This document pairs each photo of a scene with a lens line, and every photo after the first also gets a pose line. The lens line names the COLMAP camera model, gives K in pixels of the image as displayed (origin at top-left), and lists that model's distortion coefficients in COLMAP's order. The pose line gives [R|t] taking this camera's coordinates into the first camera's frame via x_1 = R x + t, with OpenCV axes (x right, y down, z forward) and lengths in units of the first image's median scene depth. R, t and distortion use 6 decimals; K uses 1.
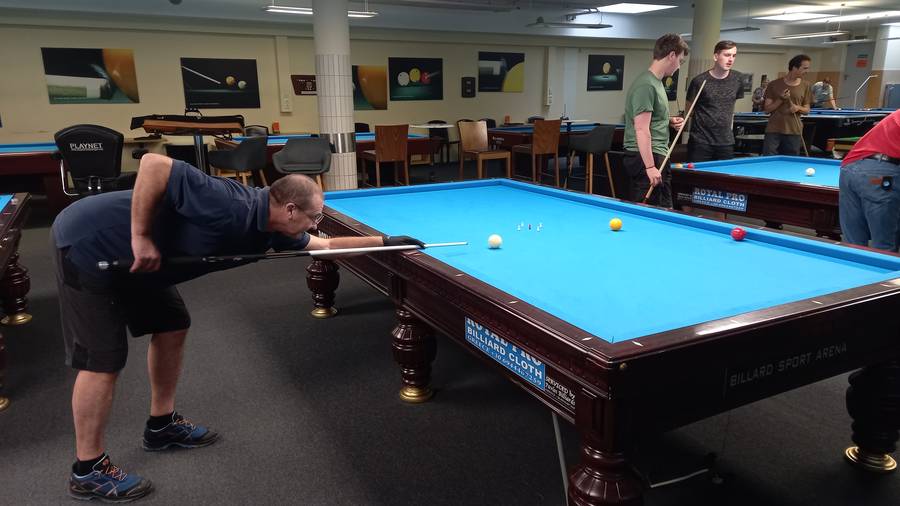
lens RADIAL K [[639.2, 0, 446.5], [0, 639.2, 255.1], [0, 0, 1]] dist [0.049646, -0.005104]
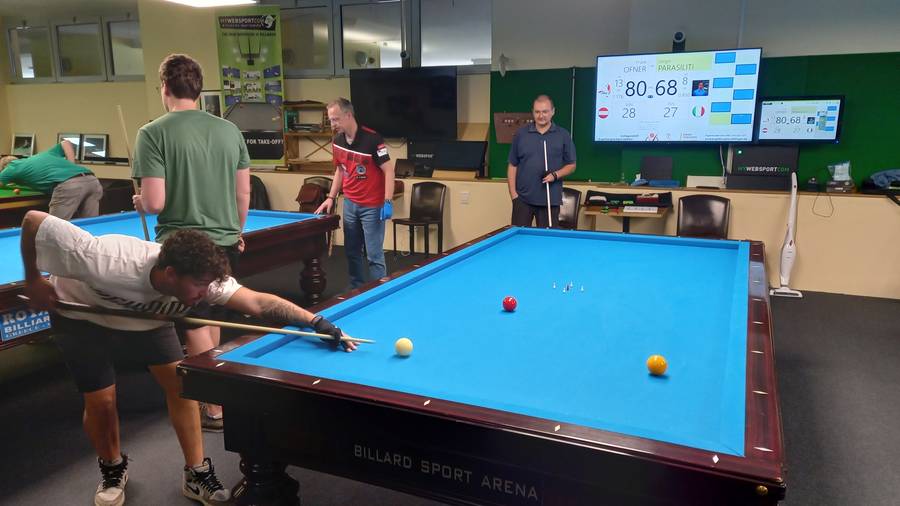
lens RADIAL K [[666.2, 0, 450.0], [0, 666.2, 251.9], [0, 0, 1]] dist [0.053625, -0.023715]
pose [[-0.618828, -0.136393, 0.773595, -1.575424], [0.196008, 0.926848, 0.320208, -0.292973], [-0.760679, 0.349784, -0.546826, 1.049988]]
